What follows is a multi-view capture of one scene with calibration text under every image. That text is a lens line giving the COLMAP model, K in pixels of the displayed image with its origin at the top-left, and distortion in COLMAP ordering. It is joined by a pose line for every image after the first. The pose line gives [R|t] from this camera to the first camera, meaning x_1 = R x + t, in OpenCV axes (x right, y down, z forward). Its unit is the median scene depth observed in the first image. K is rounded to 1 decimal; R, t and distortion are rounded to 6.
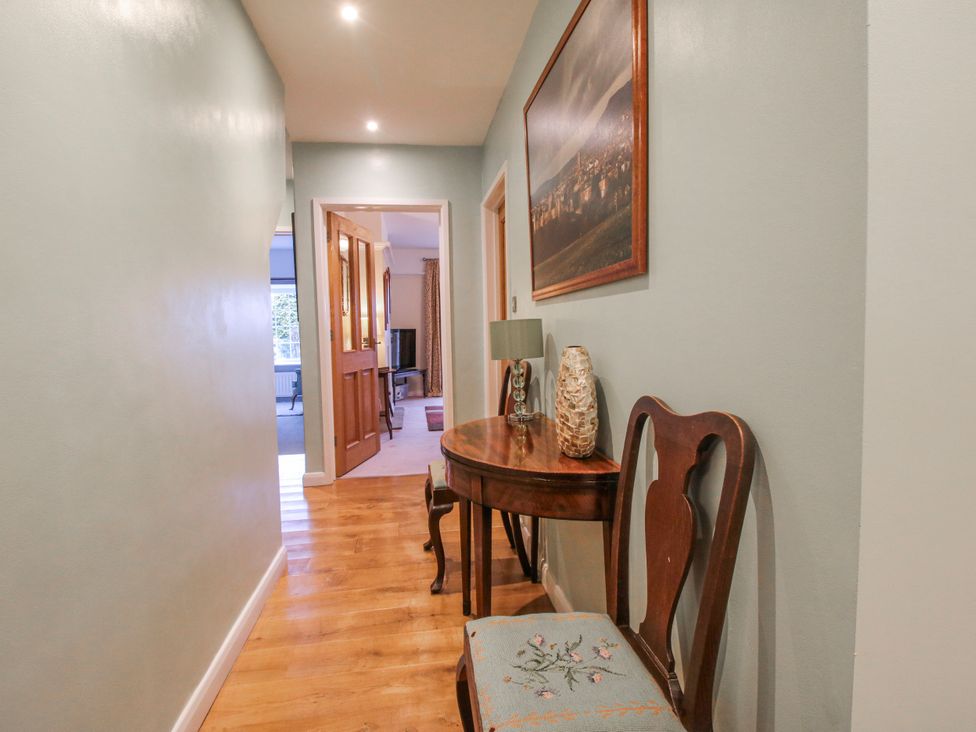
lens RADIAL K [[509.5, 0, 487.5], [0, 509.5, 363.2], [0, 0, 1]] dist [-0.005150, -0.010079]
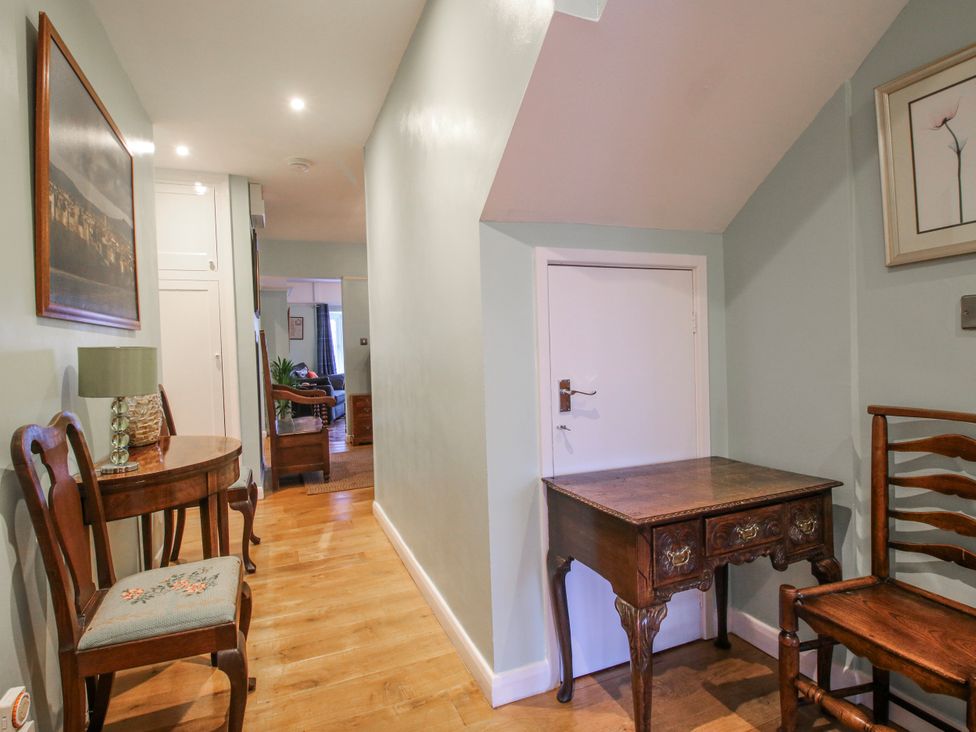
lens RADIAL K [[509.5, 0, 487.2], [0, 509.5, 360.4], [0, 0, 1]] dist [-0.005150, -0.010079]
pose [[-0.968205, 0.059630, -0.242949, -0.353368], [0.036031, 0.994290, 0.100447, -0.137681], [0.247551, 0.088500, -0.964824, 2.130545]]
